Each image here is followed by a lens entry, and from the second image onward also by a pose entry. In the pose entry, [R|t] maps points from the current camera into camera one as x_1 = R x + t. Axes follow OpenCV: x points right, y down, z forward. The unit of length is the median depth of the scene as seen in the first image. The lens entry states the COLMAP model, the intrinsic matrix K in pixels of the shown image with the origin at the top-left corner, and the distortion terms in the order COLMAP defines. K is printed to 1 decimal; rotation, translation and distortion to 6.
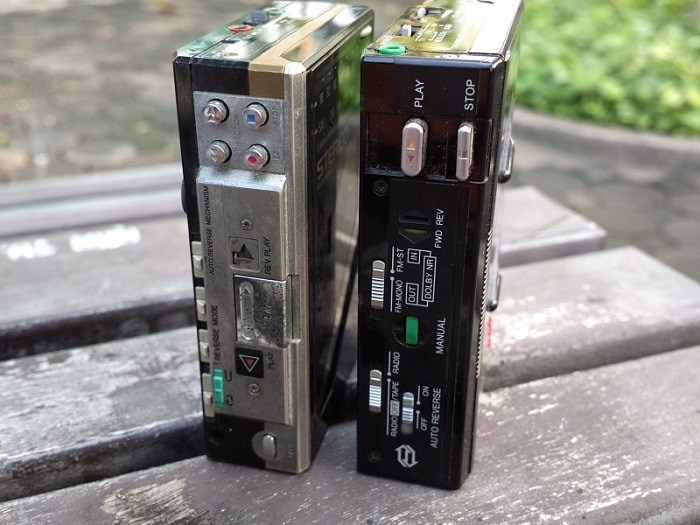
lens RADIAL K [[815.8, 0, 350.0], [0, 815.8, 262.5], [0, 0, 1]] dist [0.227507, -0.509670]
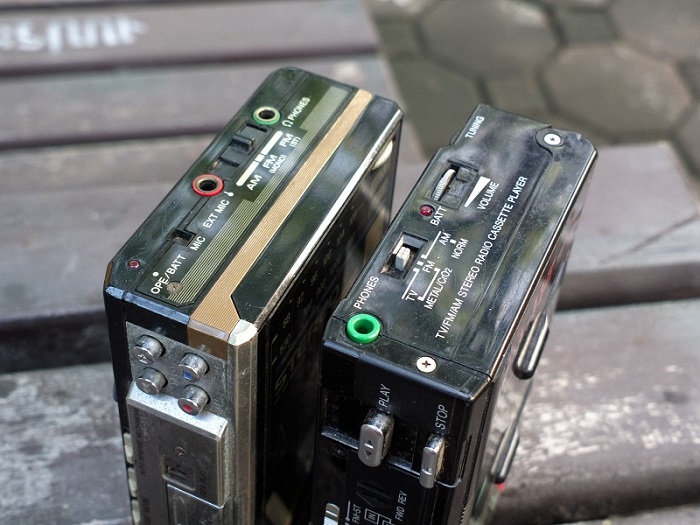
lens RADIAL K [[1145.5, 0, 350.0], [0, 1145.5, 262.5], [0, 0, 1]] dist [0.152218, -0.051727]
pose [[0.982722, 0.163483, -0.086775, 0.090157], [-0.125883, 0.934071, 0.334163, -0.499375], [0.135684, -0.317466, 0.938512, -0.025487]]
